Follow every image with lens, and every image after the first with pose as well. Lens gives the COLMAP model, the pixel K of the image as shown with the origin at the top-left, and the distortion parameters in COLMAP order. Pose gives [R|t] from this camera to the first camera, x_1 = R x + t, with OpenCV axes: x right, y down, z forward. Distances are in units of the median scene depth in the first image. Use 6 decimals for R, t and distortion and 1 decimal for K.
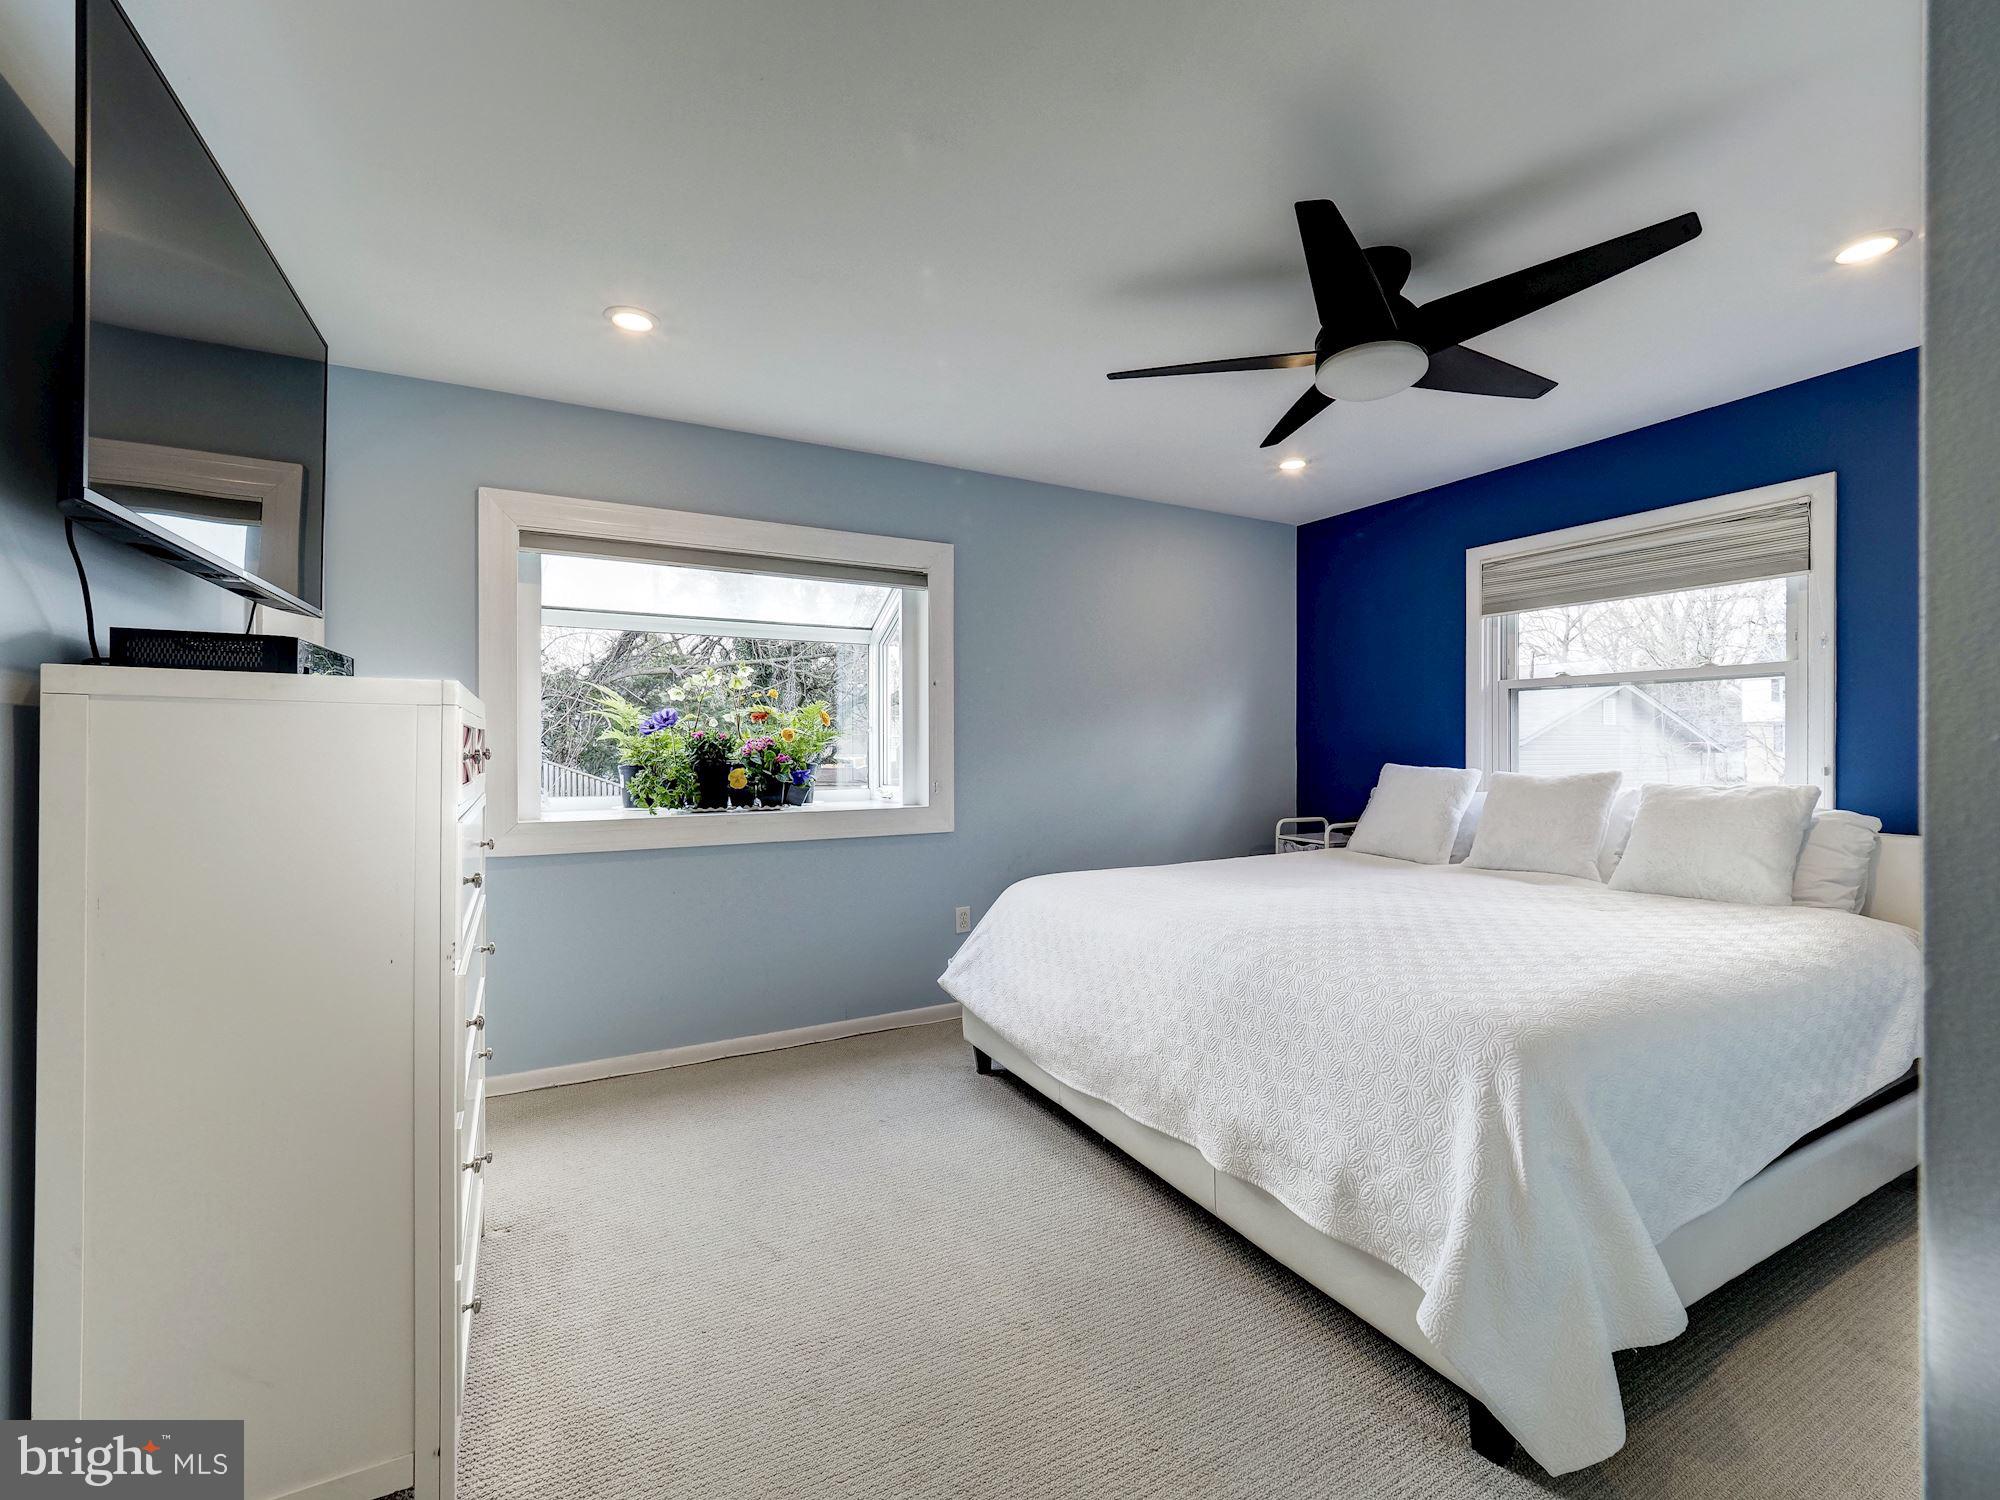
lens RADIAL K [[835.9, 0, 1000.0], [0, 835.9, 750.0], [0, 0, 1]] dist [0.026556, -0.014408]
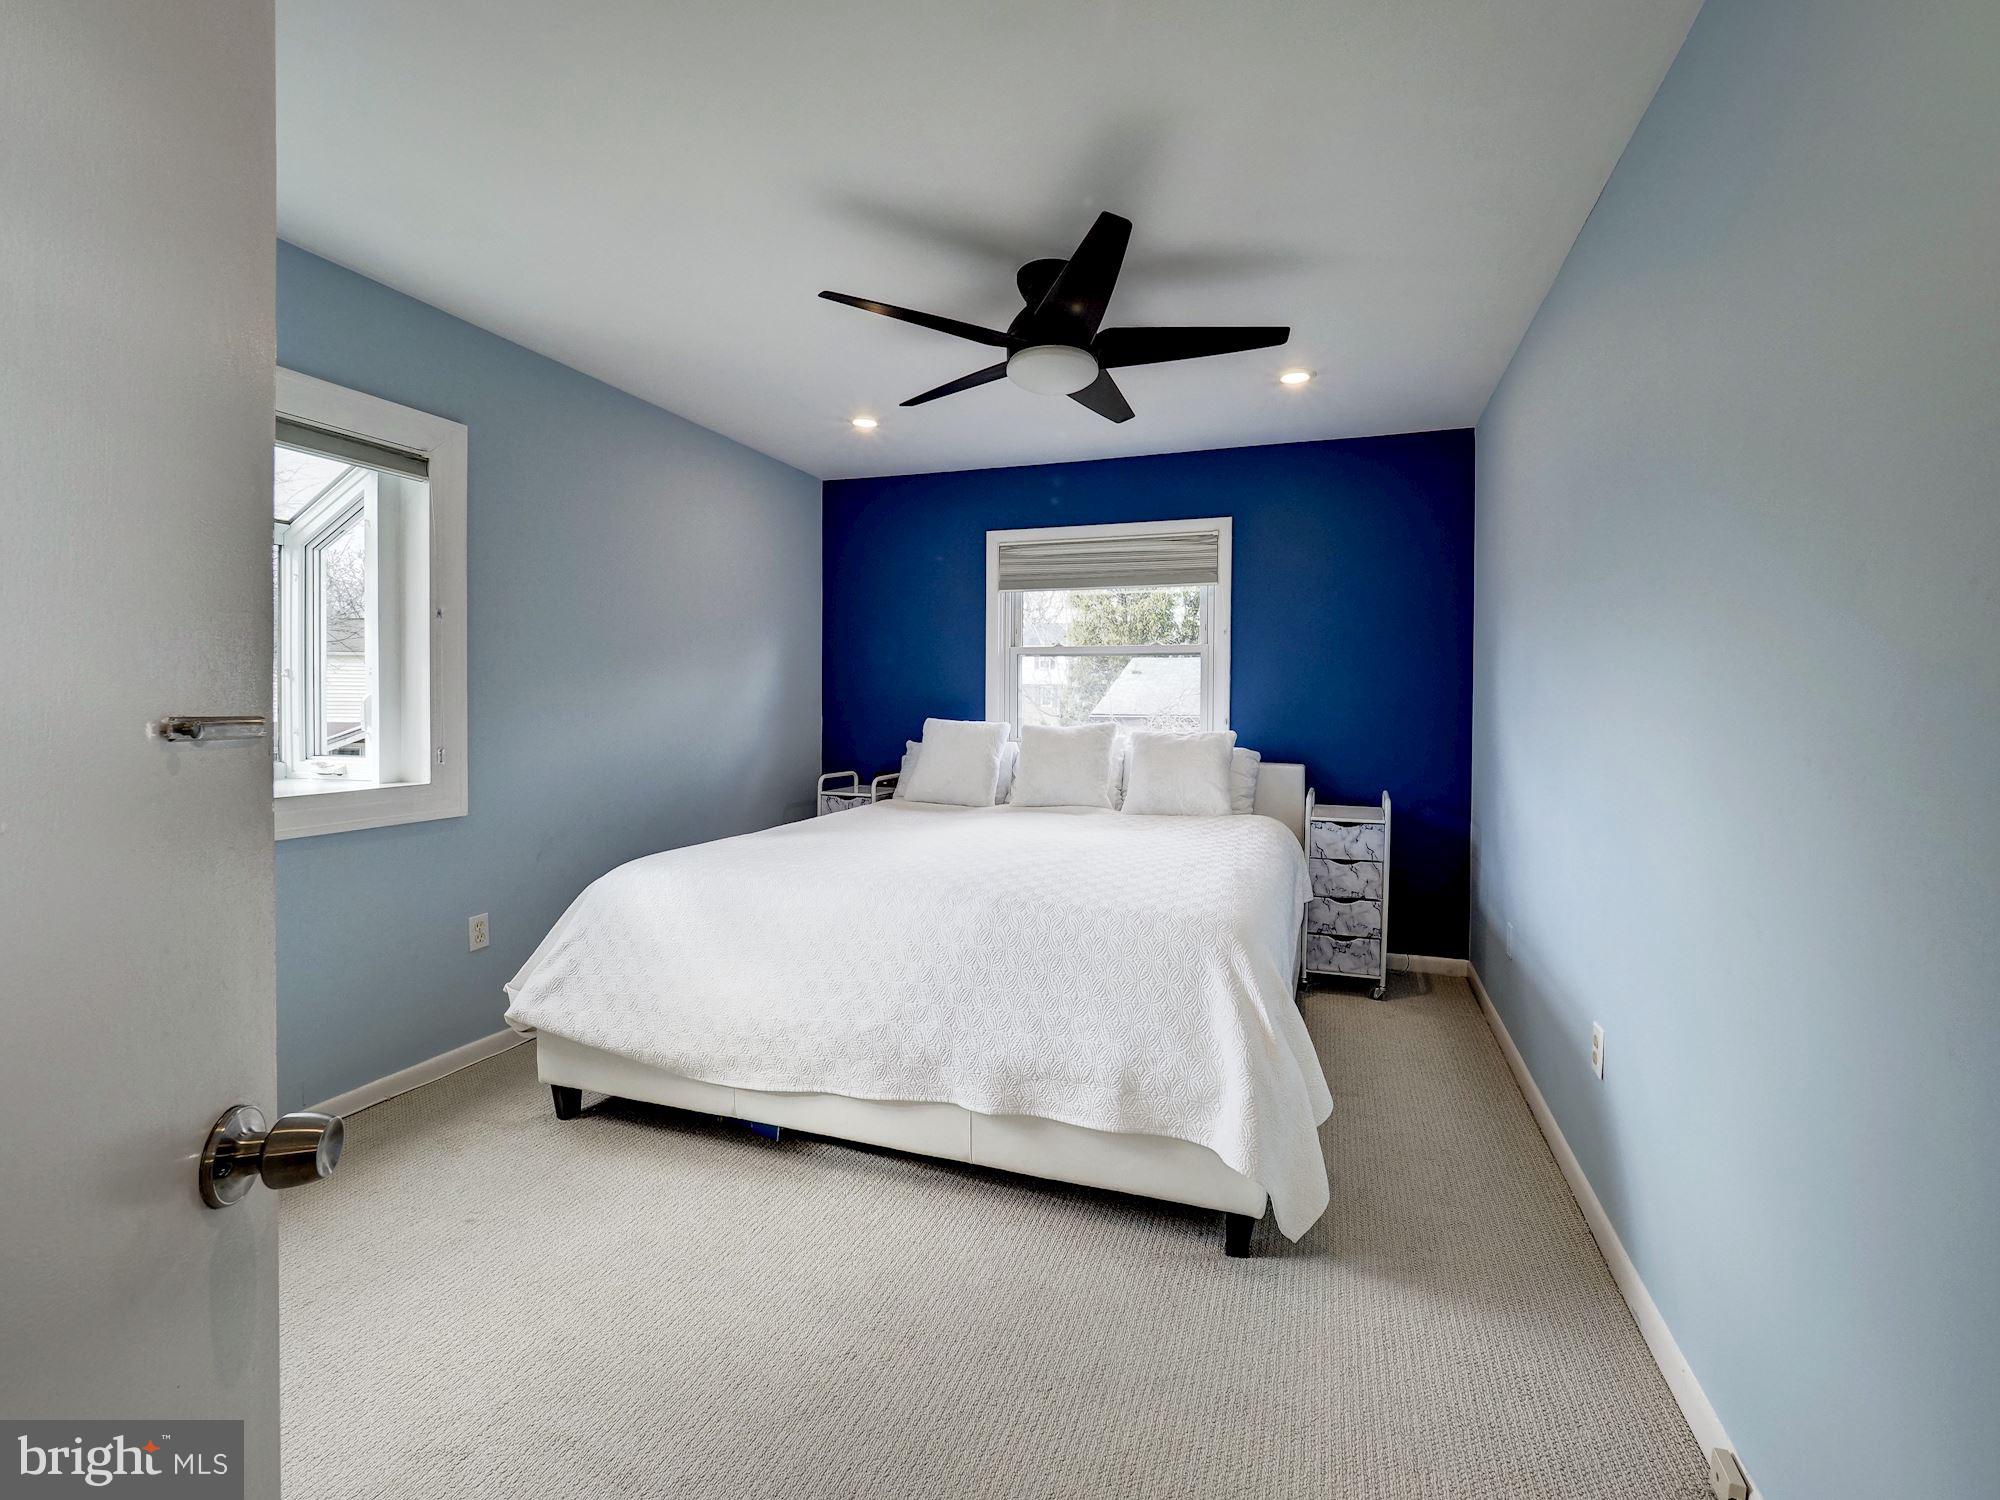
lens RADIAL K [[879.6, 0, 1001.9], [0, 879.6, 713.5], [0, 0, 1]] dist [0.036708, -0.018120]
pose [[0.734588, -0.004522, 0.678499, -0.345924], [-0.003060, 0.999946, 0.009978, -0.002545], [-0.678507, -0.009406, 0.734534, 0.146234]]
